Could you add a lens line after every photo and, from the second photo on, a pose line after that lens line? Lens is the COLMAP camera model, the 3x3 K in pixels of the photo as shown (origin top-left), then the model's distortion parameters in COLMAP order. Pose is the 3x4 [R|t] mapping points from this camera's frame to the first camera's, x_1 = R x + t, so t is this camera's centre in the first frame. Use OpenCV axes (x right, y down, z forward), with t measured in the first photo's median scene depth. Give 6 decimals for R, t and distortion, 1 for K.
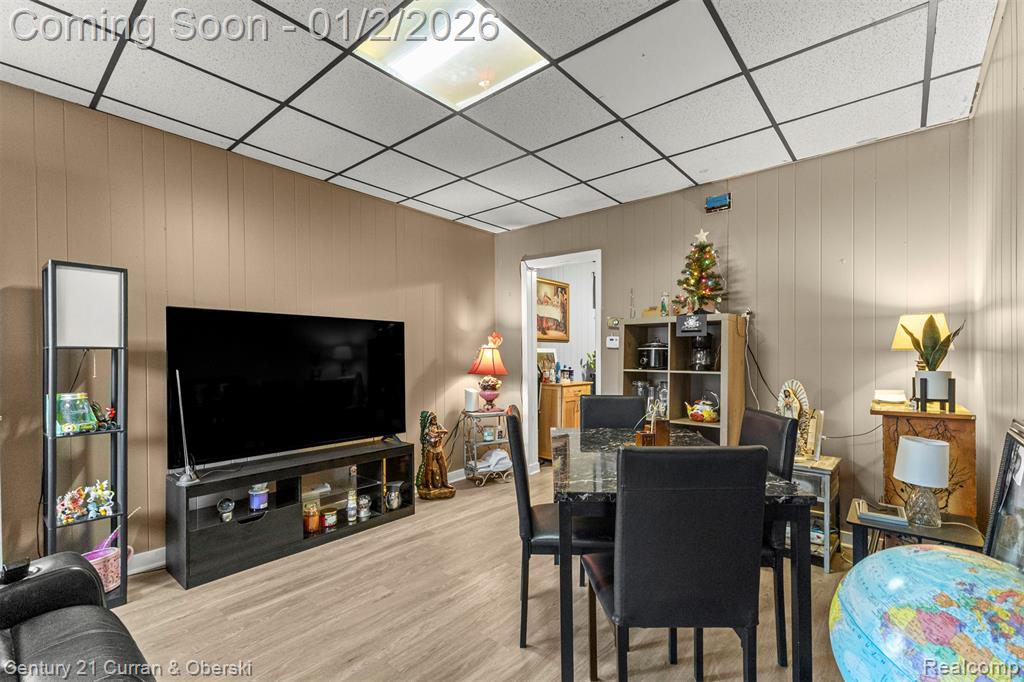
lens RADIAL K [[446.4, 0, 521.1], [0, 446.4, 362.4], [0, 0, 1]] dist [0.001704, -0.001643]
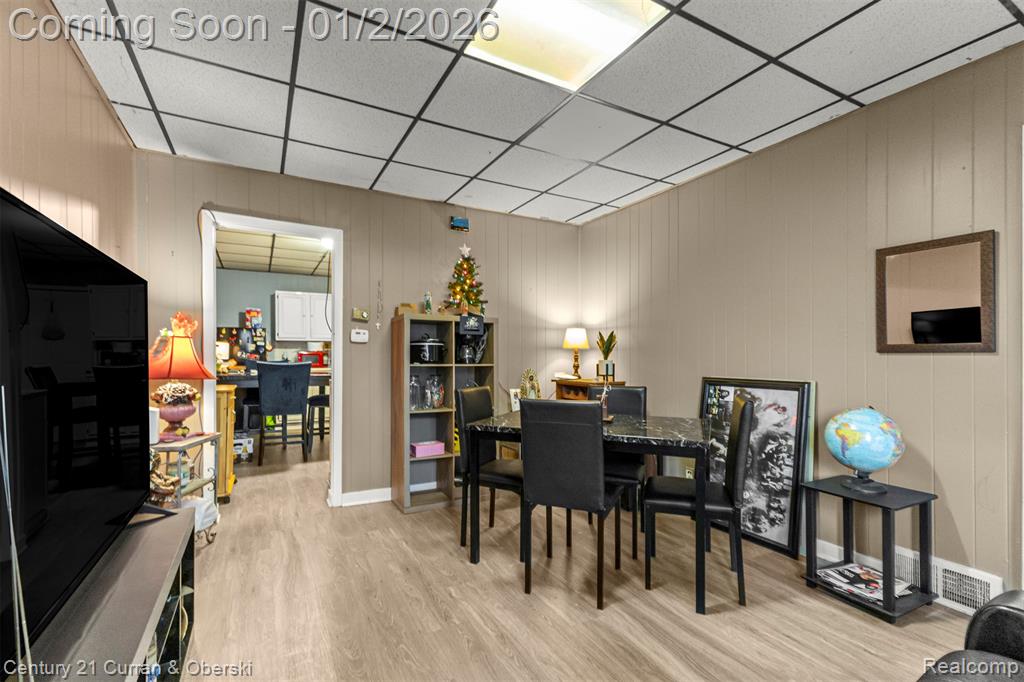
lens RADIAL K [[446.4, 0, 519.2], [0, 446.4, 352.7], [0, 0, 1]] dist [0.001704, -0.001643]
pose [[0.355857, 0.010751, 0.934479, -0.647062], [0.014548, 0.999749, -0.017042, 0.010667], [-0.934427, 0.019659, 0.355611, 0.455394]]
